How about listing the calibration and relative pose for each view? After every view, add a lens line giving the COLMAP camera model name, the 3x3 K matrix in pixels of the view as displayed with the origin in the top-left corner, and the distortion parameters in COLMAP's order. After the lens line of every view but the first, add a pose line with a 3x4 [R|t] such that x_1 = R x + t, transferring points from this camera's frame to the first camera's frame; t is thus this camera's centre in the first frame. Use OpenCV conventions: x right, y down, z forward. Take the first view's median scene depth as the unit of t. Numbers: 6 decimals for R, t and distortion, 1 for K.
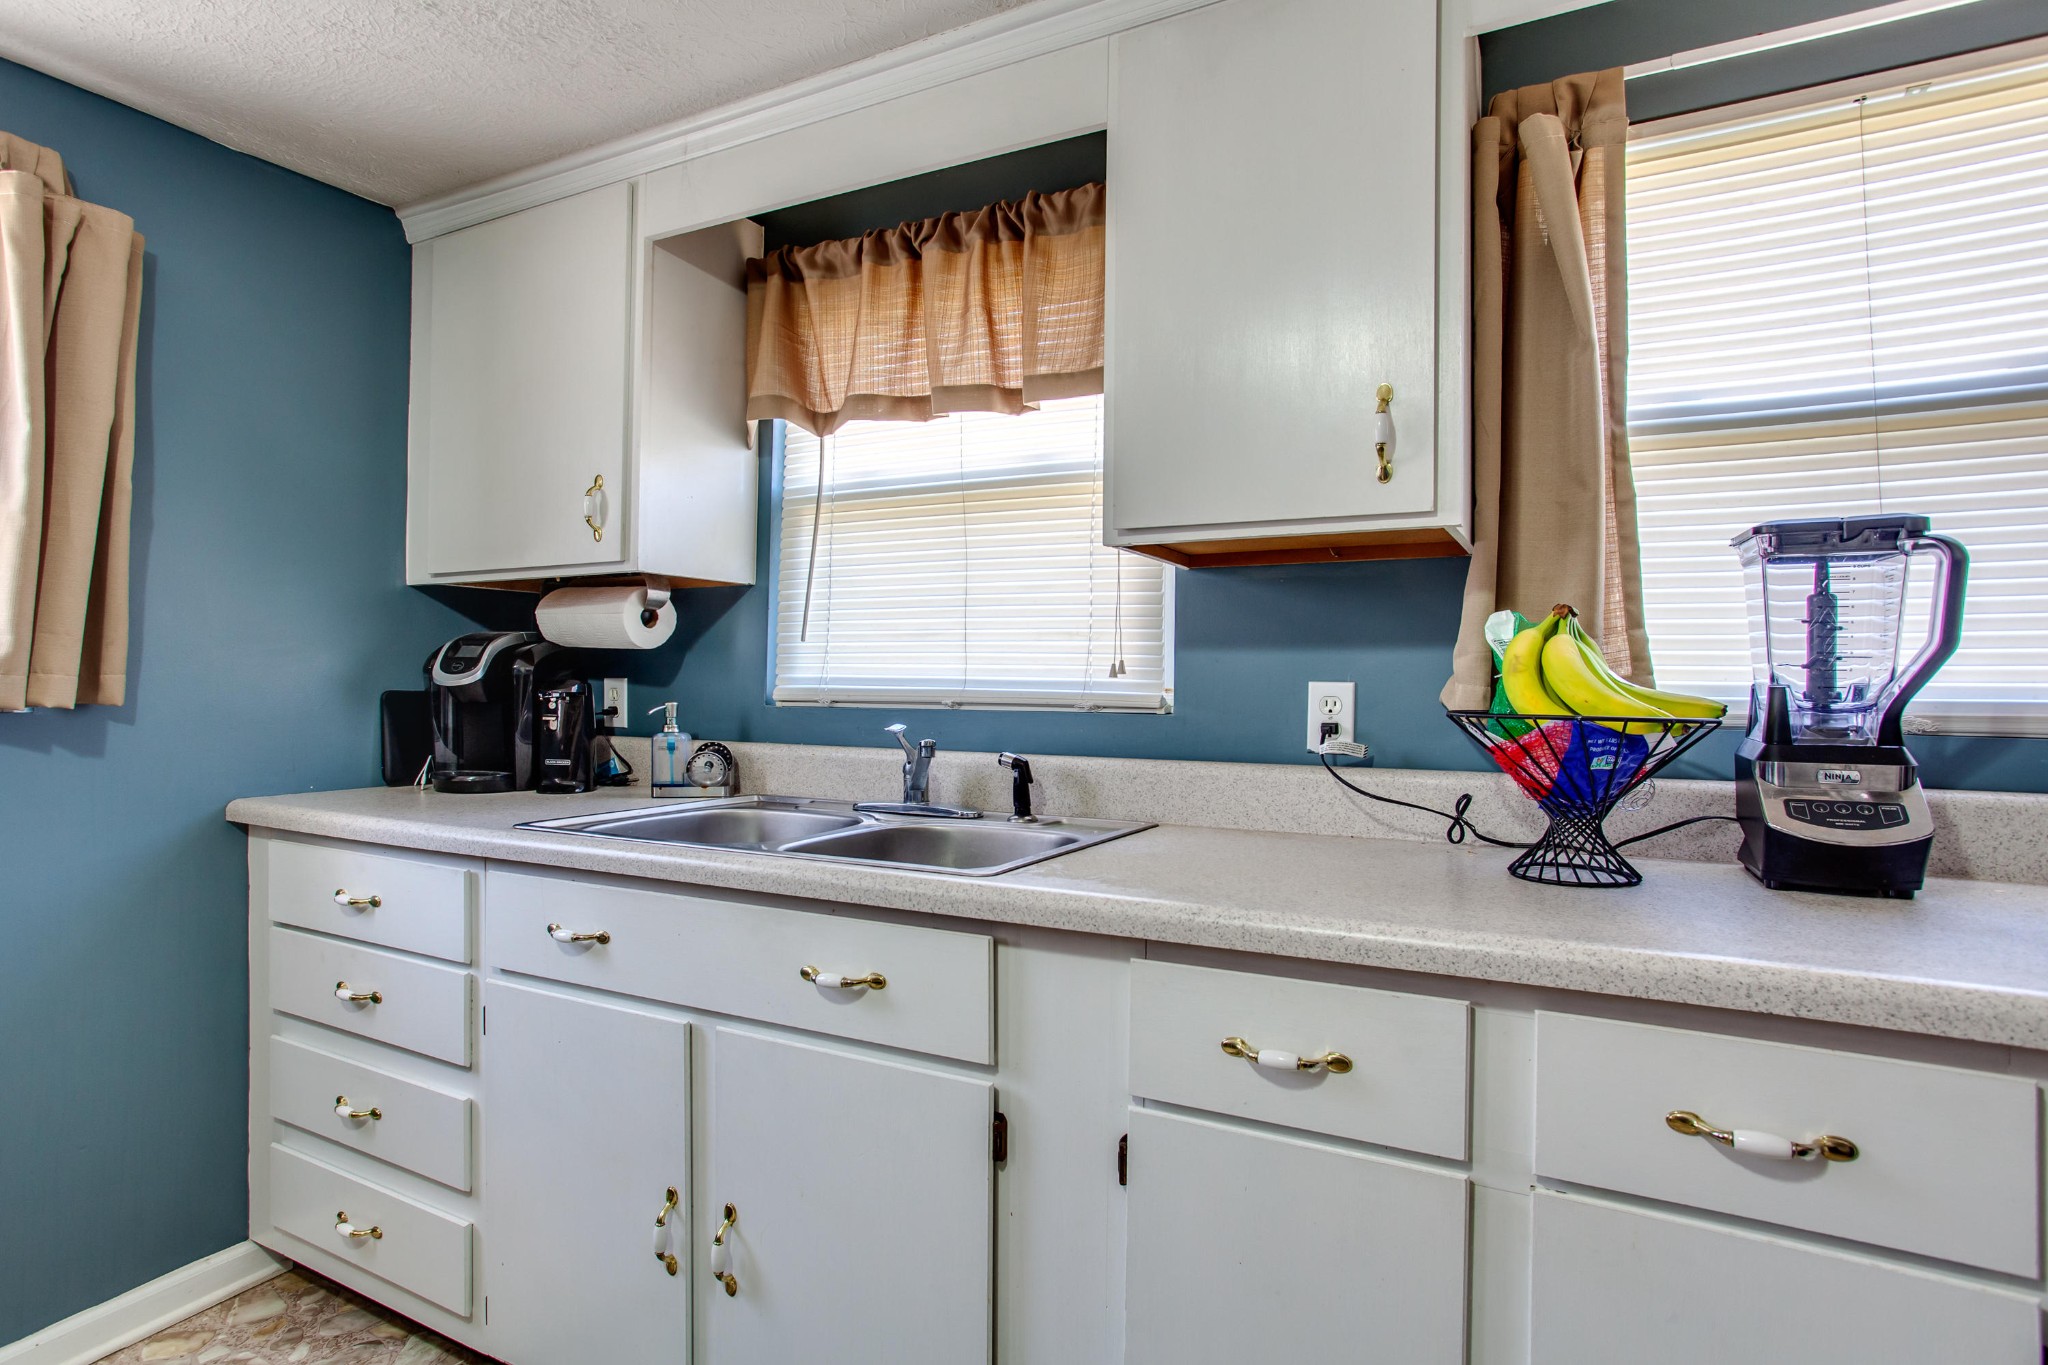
lens RADIAL K [[1004.6, 0, 973.3], [0, 1004.6, 683.0], [0, 0, 1]] dist [-0.014318, 0.005464]
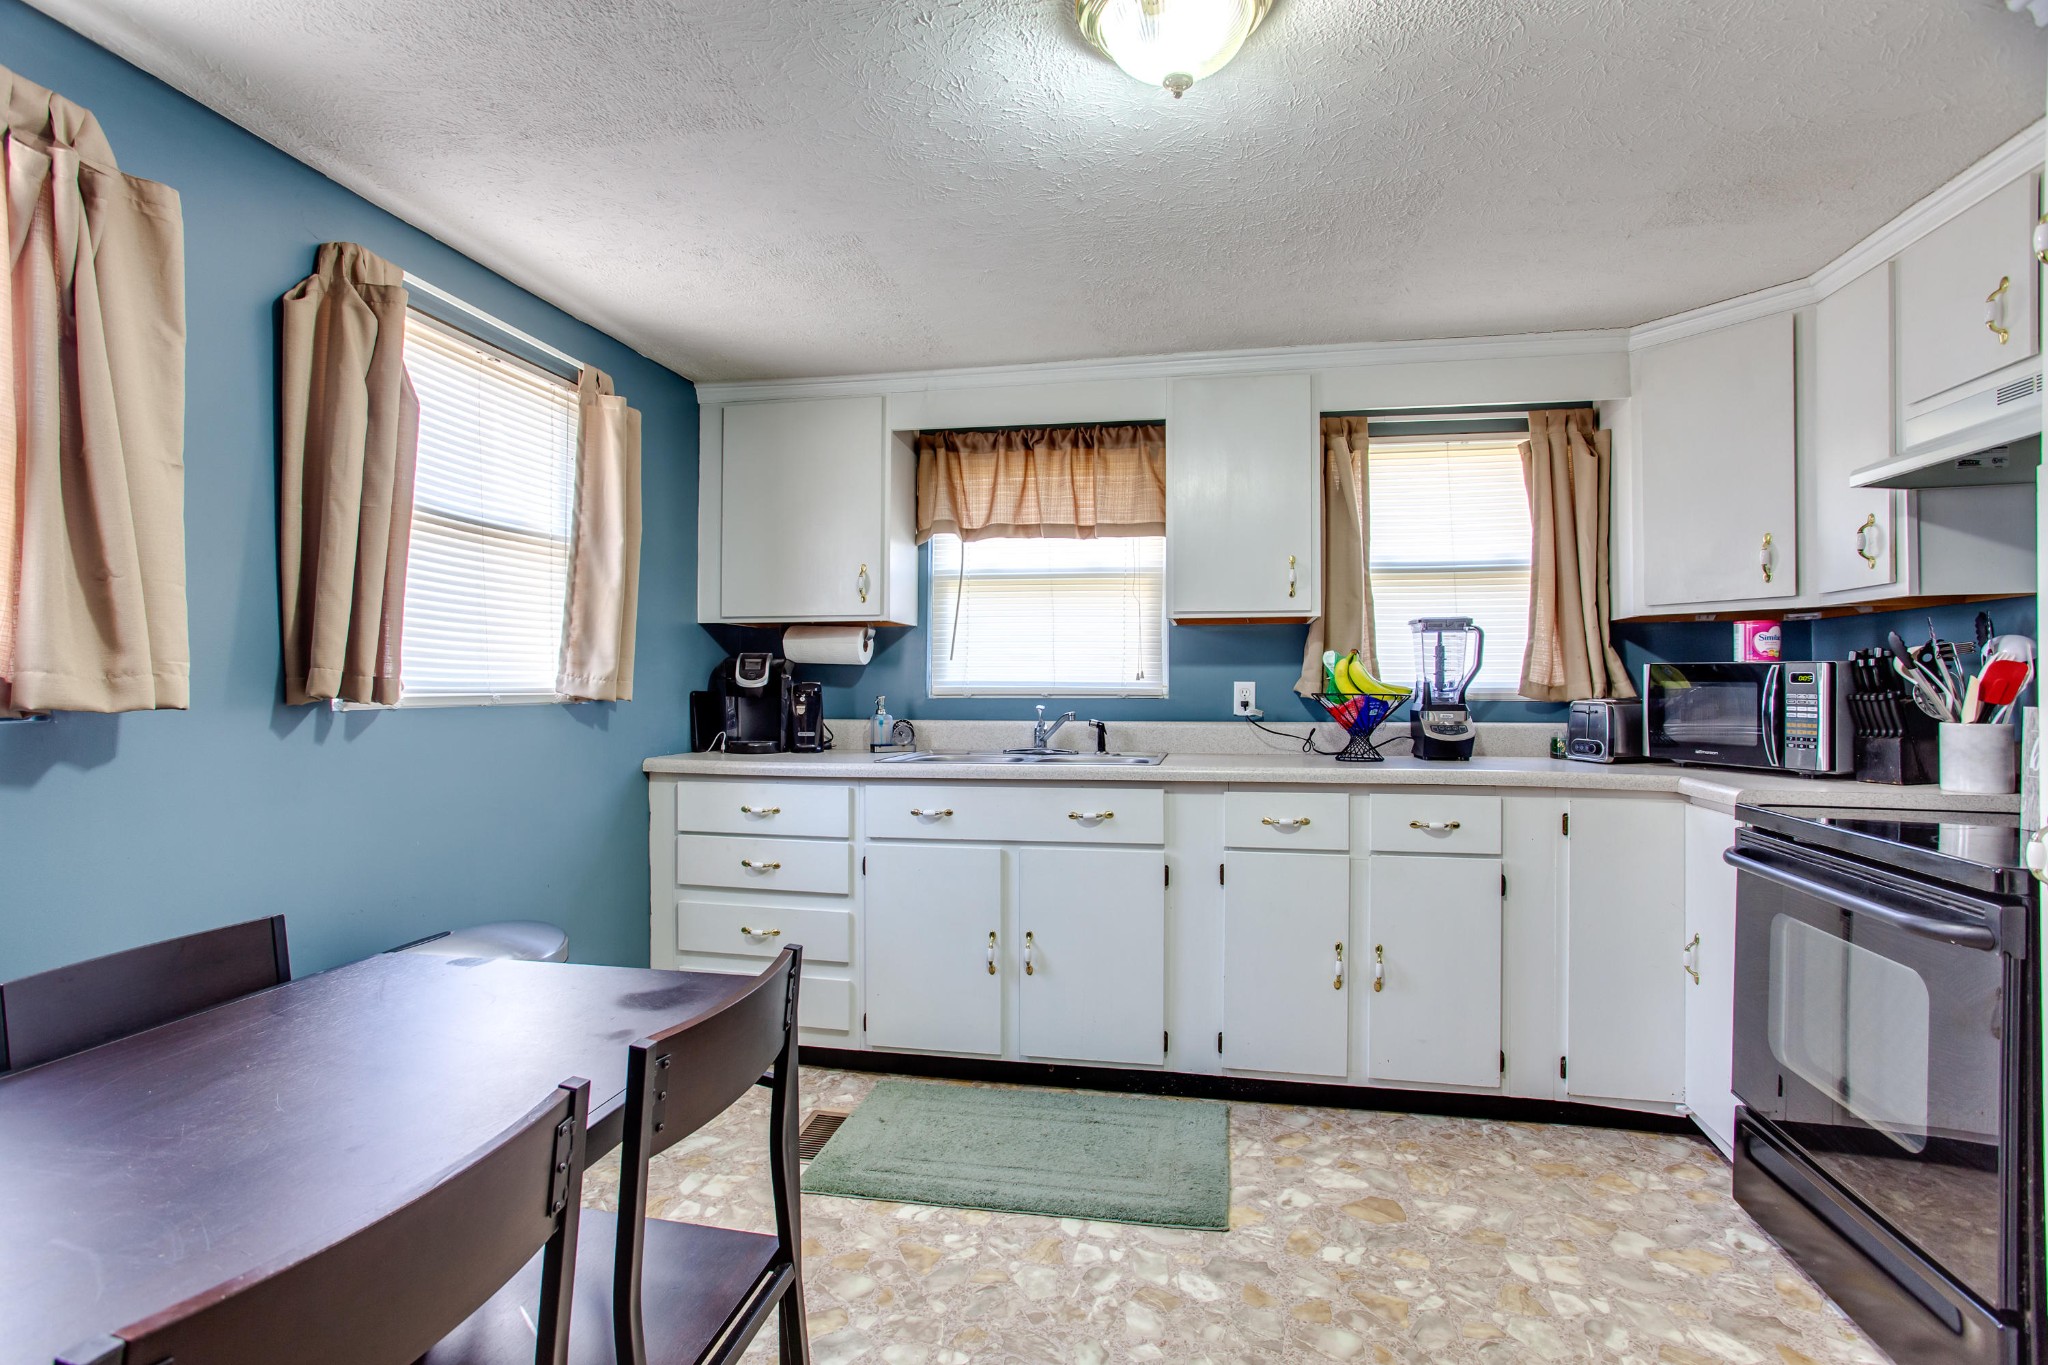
lens RADIAL K [[1004.6, 0, 1020.3], [0, 1004.6, 681.0], [0, 0, 1]] dist [-0.014318, 0.005464]
pose [[0.938310, -0.006457, 0.345736, -0.806691], [0.008008, 0.999963, -0.003059, 0.000350], [-0.345703, 0.005639, 0.938327, -0.800788]]
